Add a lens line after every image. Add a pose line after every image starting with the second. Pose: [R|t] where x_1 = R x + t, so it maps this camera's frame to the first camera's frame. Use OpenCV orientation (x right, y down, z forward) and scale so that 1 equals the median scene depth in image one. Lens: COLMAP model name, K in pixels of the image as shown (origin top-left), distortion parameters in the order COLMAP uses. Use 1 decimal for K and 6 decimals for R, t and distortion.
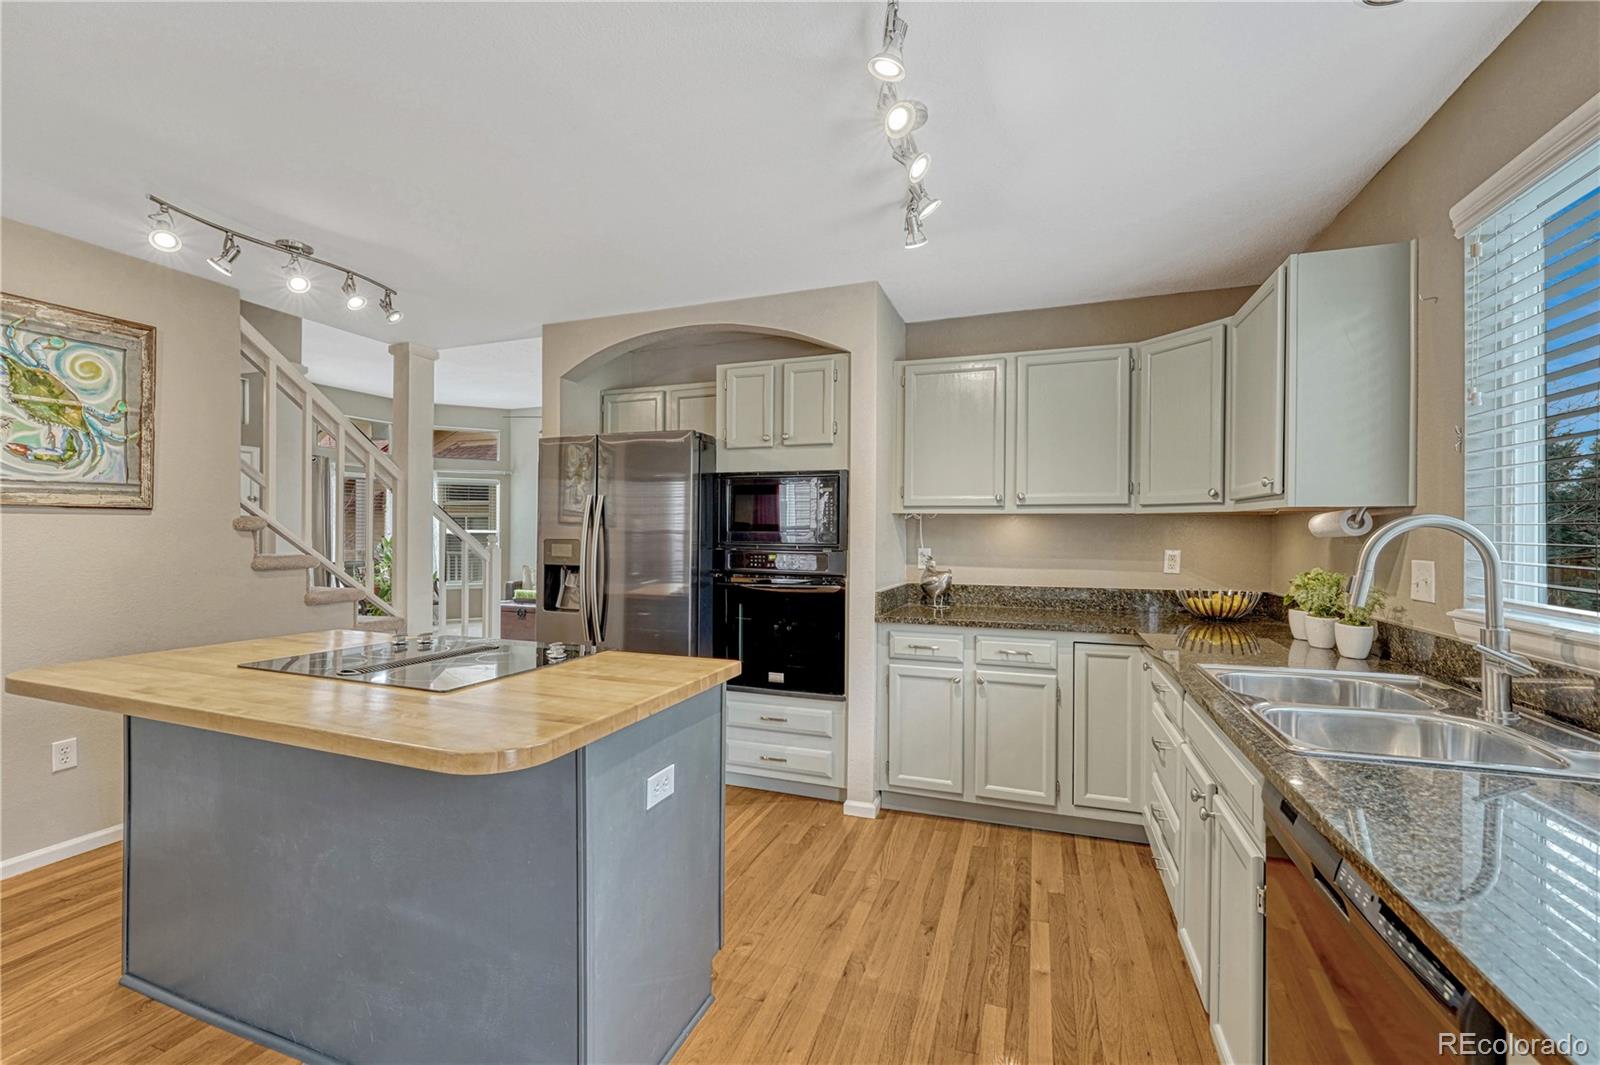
lens RADIAL K [[659.2, 0, 798.1], [0, 659.2, 536.0], [0, 0, 1]] dist [-0.004878, -0.000138]
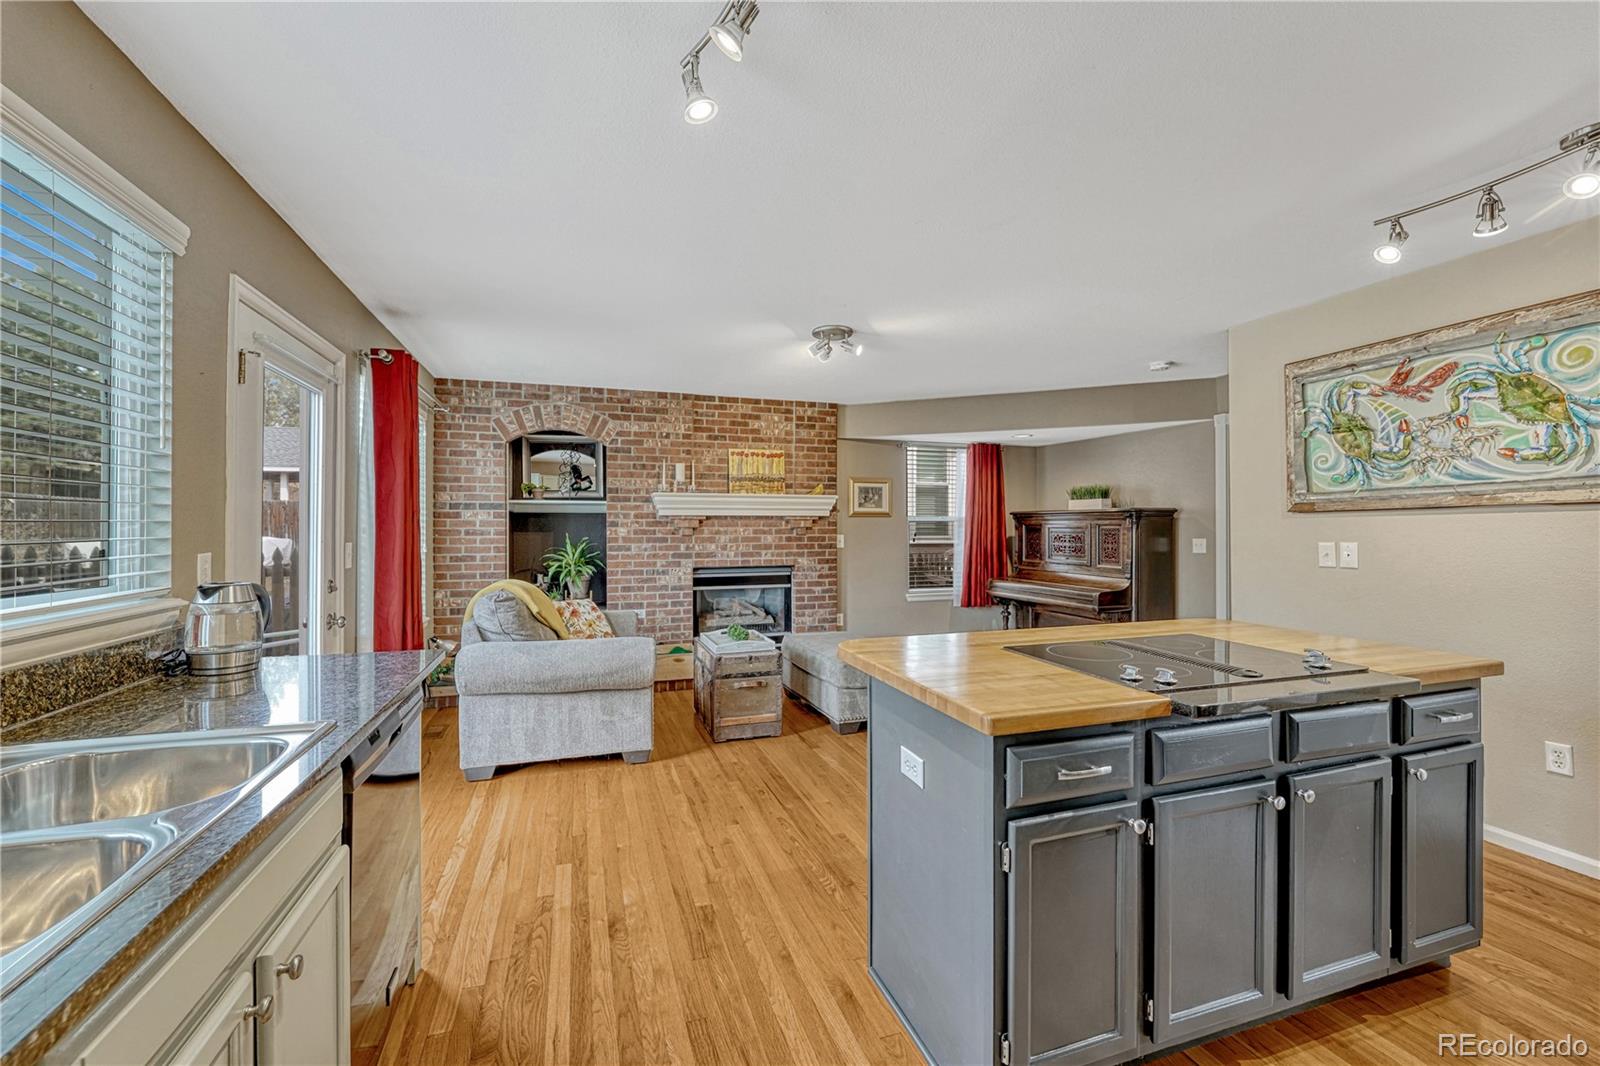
lens RADIAL K [[663.4, 0, 800.3], [0, 663.4, 528.8], [0, 0, 1]] dist [-0.009185, 0.002165]
pose [[-0.783469, -0.004826, -0.621412, 0.384260], [-0.006303, 0.999980, 0.000180, -0.000304], [0.621399, 0.004058, -0.783484, 1.091245]]
